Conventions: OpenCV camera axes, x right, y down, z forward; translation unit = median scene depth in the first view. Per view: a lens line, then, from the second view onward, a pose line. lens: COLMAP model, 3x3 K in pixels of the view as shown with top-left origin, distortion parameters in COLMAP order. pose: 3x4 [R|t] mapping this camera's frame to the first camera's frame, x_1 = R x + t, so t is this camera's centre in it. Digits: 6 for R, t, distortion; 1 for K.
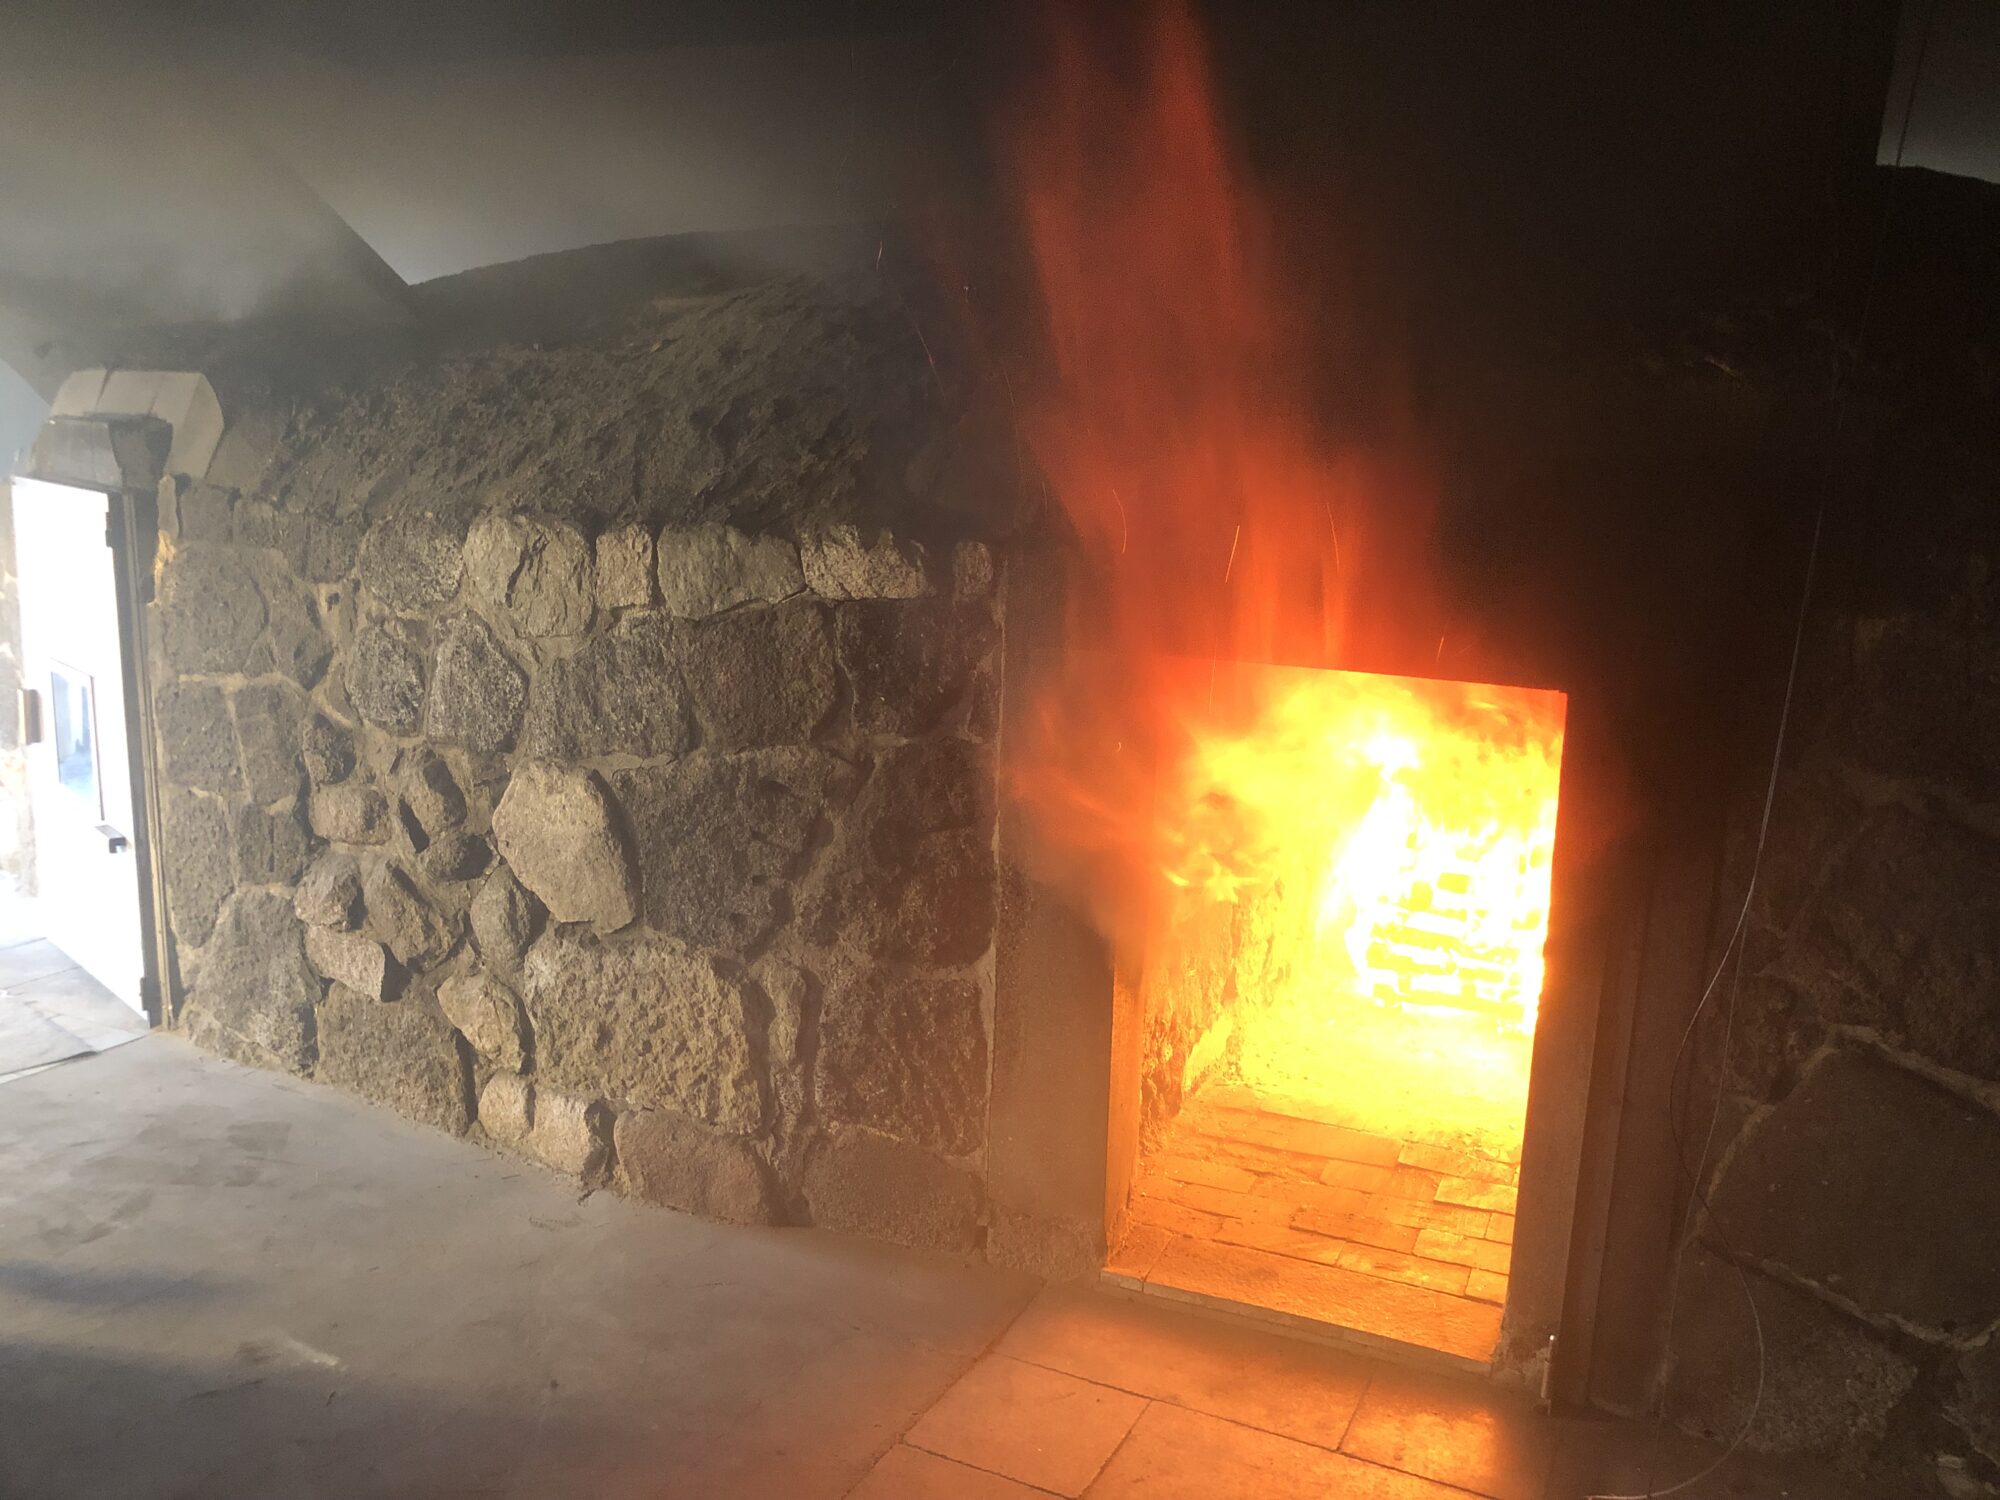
lens RADIAL K [[1604.4, 0, 1006.2], [0, 1604.4, 754.4], [0, 0, 1]] dist [0.006320, -0.016261]
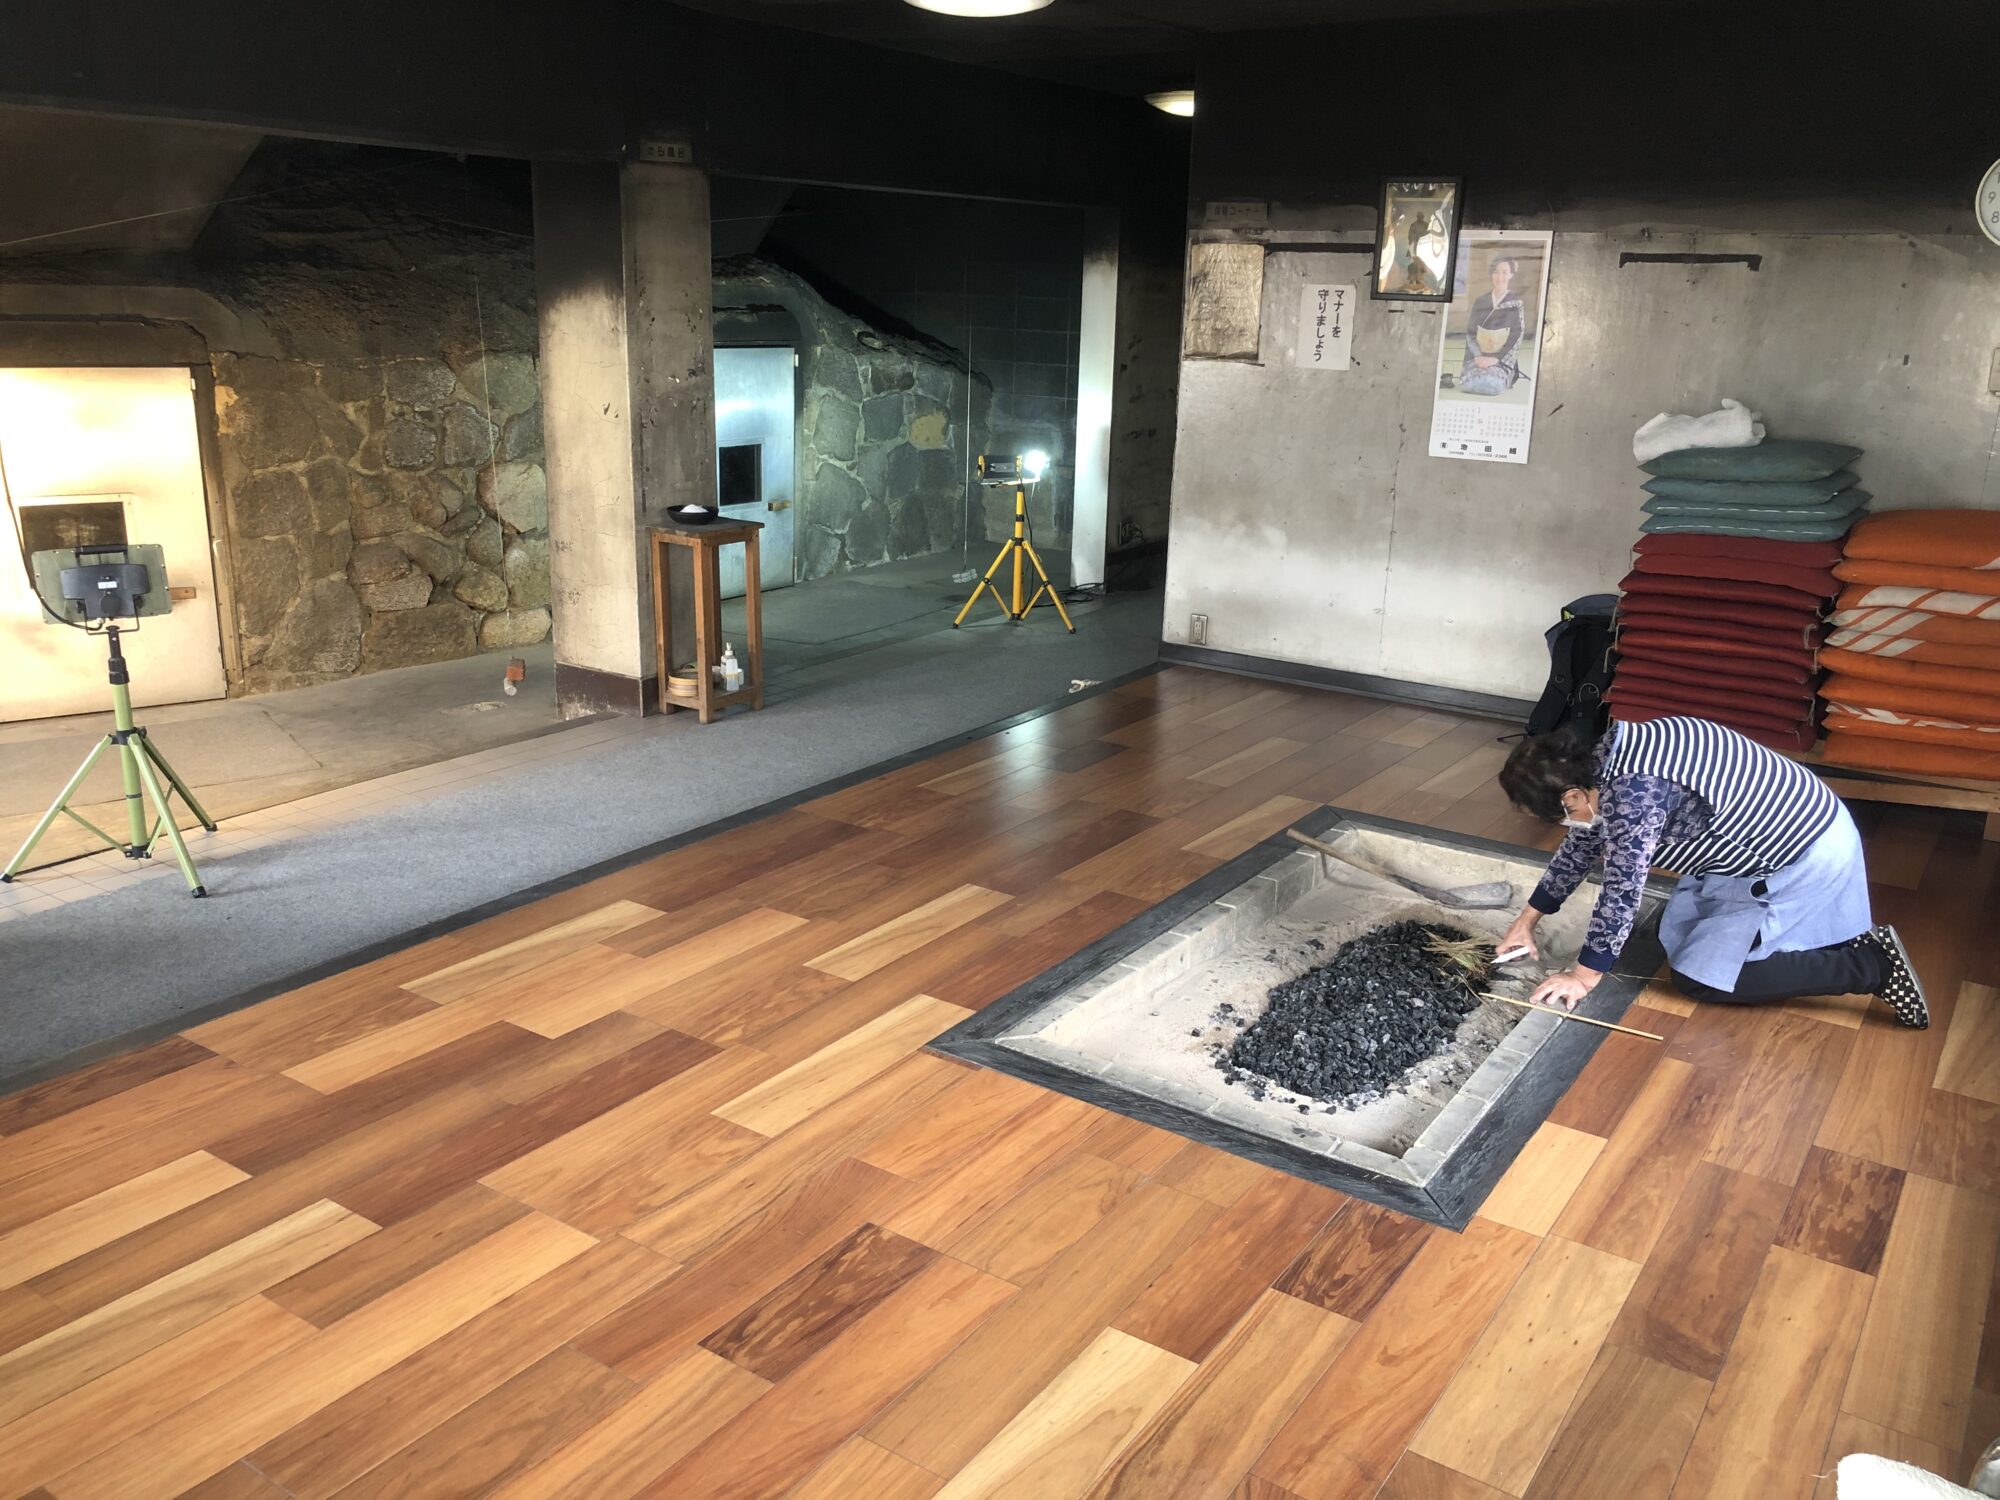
lens RADIAL K [[1604.4, 0, 998.8], [0, 1604.4, 750.5], [0, 0, 1]] dist [0.006320, -0.016261]
pose [[0.163416, -0.296645, 0.940902, -2.822379], [0.195704, 0.944517, 0.263795, -0.085597], [-0.966951, 0.141030, 0.212404, -0.130180]]
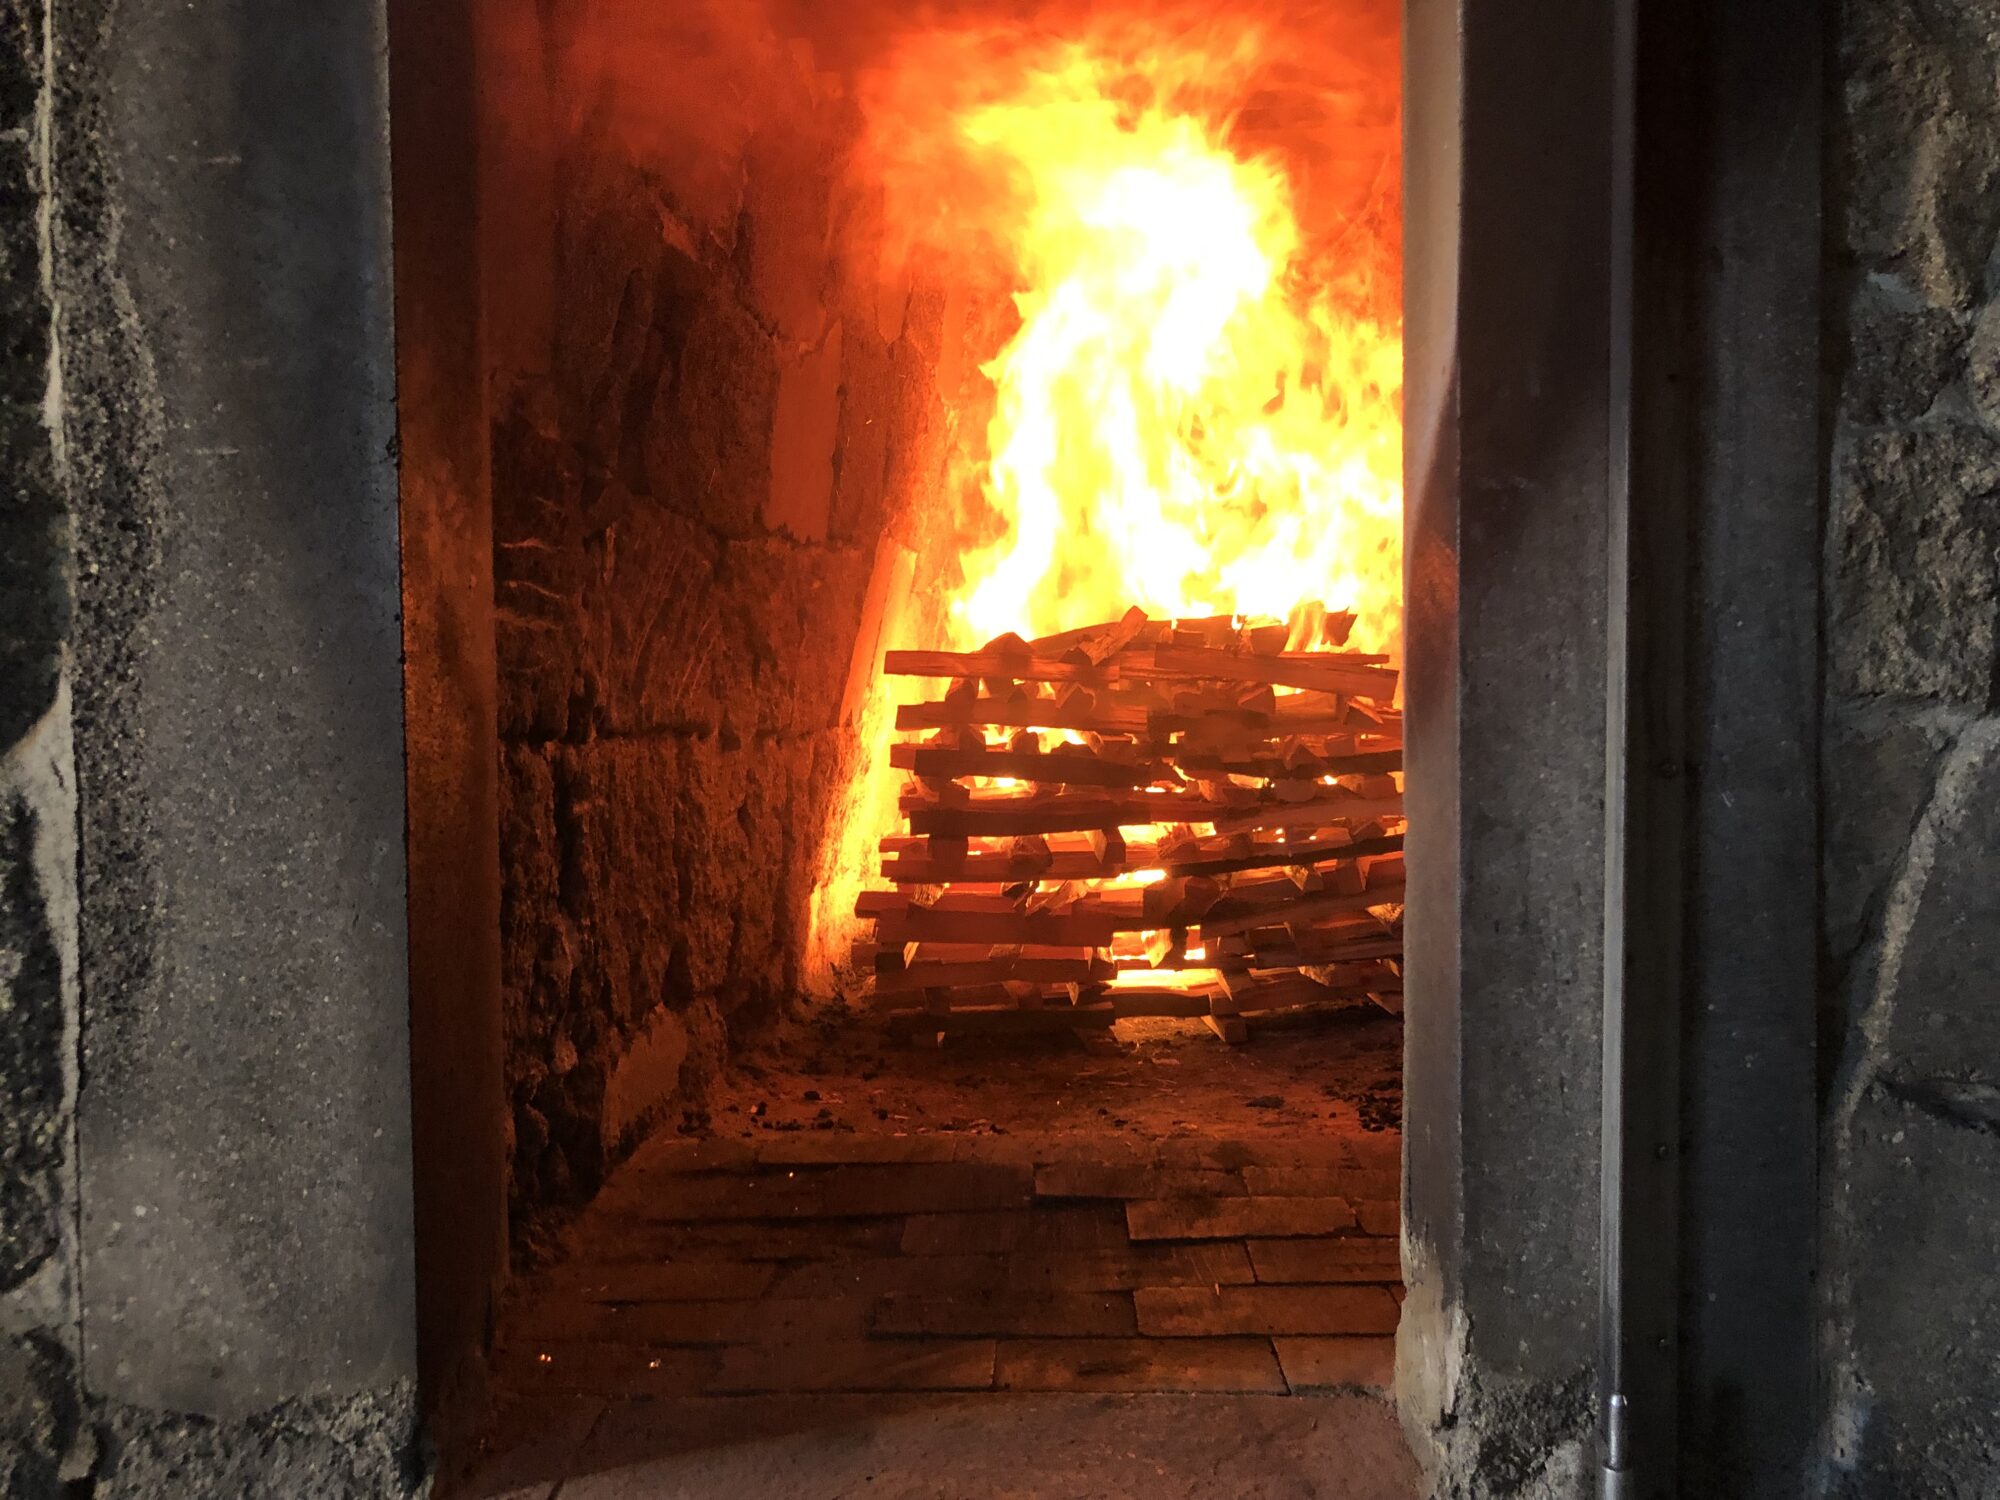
lens RADIAL K [[1604.4, 0, 1014.7], [0, 1604.4, 746.4], [0, 0, 1]] dist [0.006320, -0.016261]
pose [[0.924407, -0.049450, 0.378189, 0.049176], [0.112604, 0.982745, -0.146738, 0.190604], [-0.364408, 0.178231, 0.914025, 0.513902]]
